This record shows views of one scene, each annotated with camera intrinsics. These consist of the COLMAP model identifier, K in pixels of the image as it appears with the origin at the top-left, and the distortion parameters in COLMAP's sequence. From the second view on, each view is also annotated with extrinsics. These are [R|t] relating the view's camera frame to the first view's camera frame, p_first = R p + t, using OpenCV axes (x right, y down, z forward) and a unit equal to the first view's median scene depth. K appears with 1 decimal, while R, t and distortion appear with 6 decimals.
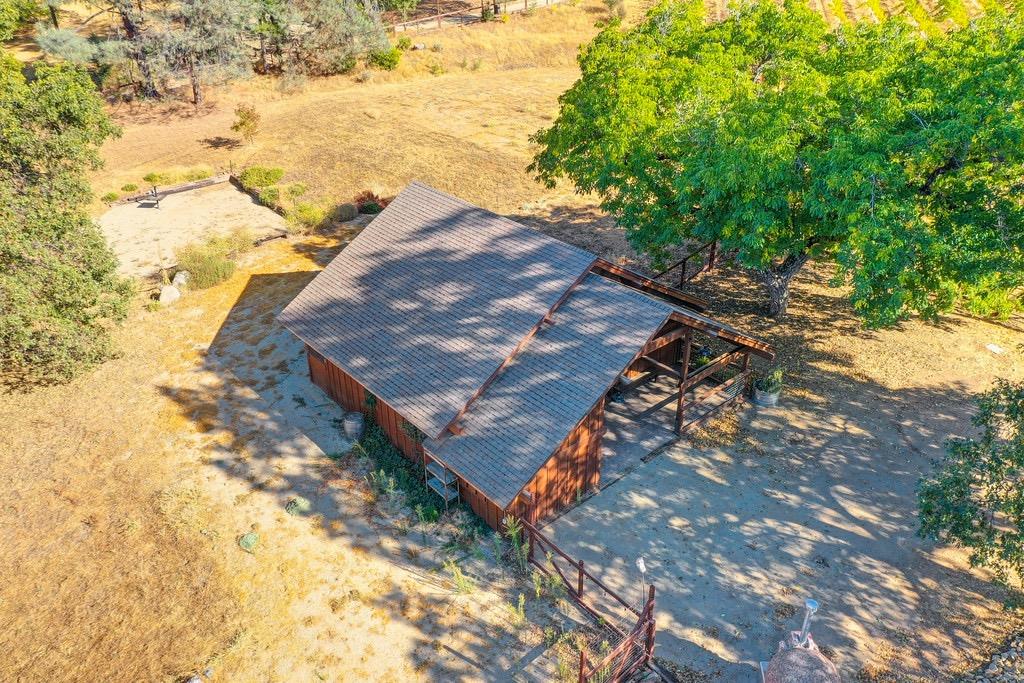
lens RADIAL K [[795.3, 0, 512.0], [0, 795.3, 341.5], [0, 0, 1]] dist [0.035404, -0.005525]
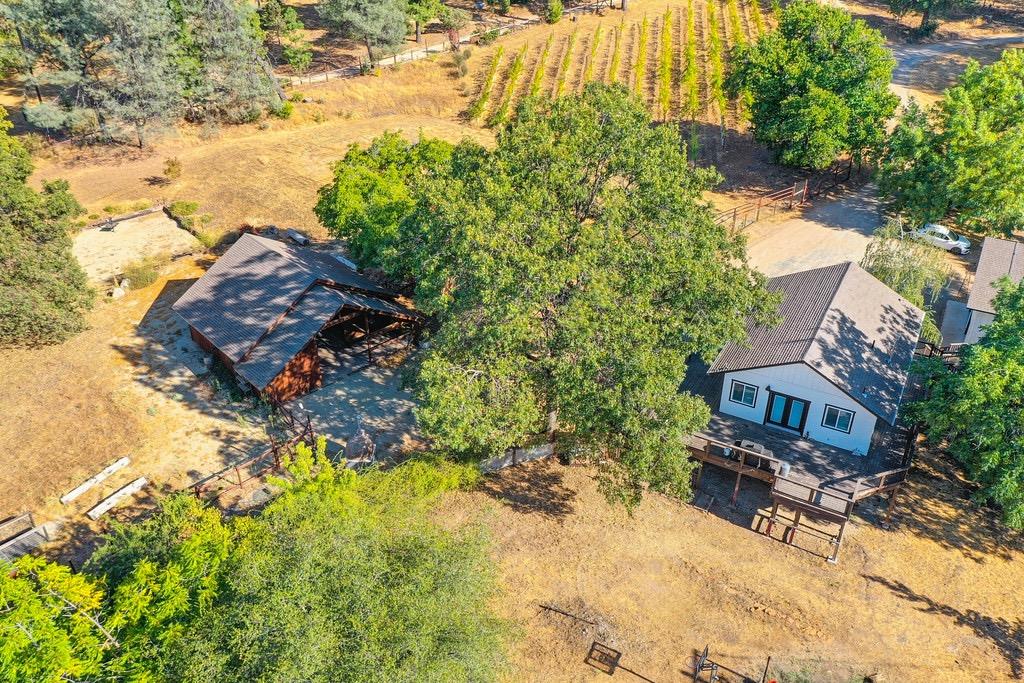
lens RADIAL K [[795.3, 0, 512.0], [0, 795.3, 341.5], [0, 0, 1]] dist [0.035404, -0.005525]
pose [[0.999569, -0.013263, 0.026179, 0.491402], [0.012323, 0.999284, 0.035763, -0.006965], [-0.026635, -0.035425, 0.999017, -0.991231]]
